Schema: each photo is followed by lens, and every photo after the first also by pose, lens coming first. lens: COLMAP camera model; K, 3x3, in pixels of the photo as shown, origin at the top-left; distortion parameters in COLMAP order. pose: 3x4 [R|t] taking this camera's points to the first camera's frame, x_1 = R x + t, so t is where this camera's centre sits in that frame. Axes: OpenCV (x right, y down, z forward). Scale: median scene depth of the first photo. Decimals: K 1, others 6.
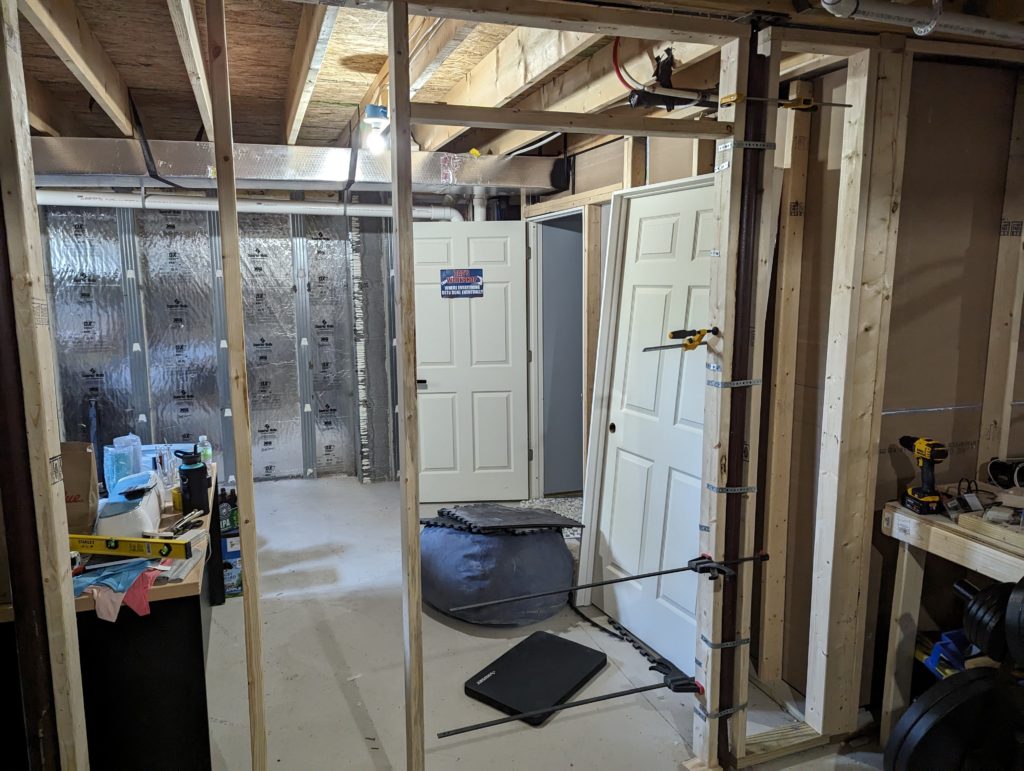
lens RADIAL K [[722.9, 0, 502.4], [0, 722.9, 384.6], [0, 0, 1]] dist [0.059207, -0.048690]
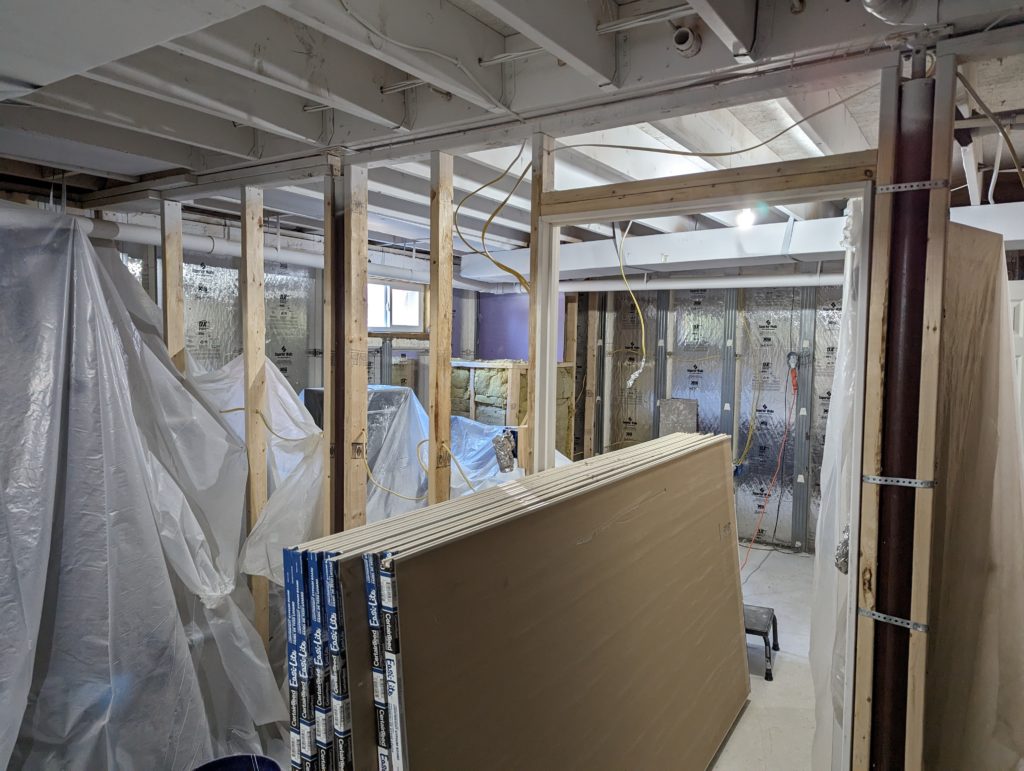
lens RADIAL K [[722.9, 0, 505.9], [0, 722.9, 386.6], [0, 0, 1]] dist [0.059207, -0.048690]
pose [[0.606551, 0.061750, -0.792643, 0.279491], [-0.137663, 0.990077, -0.028212, -0.009136], [0.783036, 0.126229, 0.609033, 0.071163]]
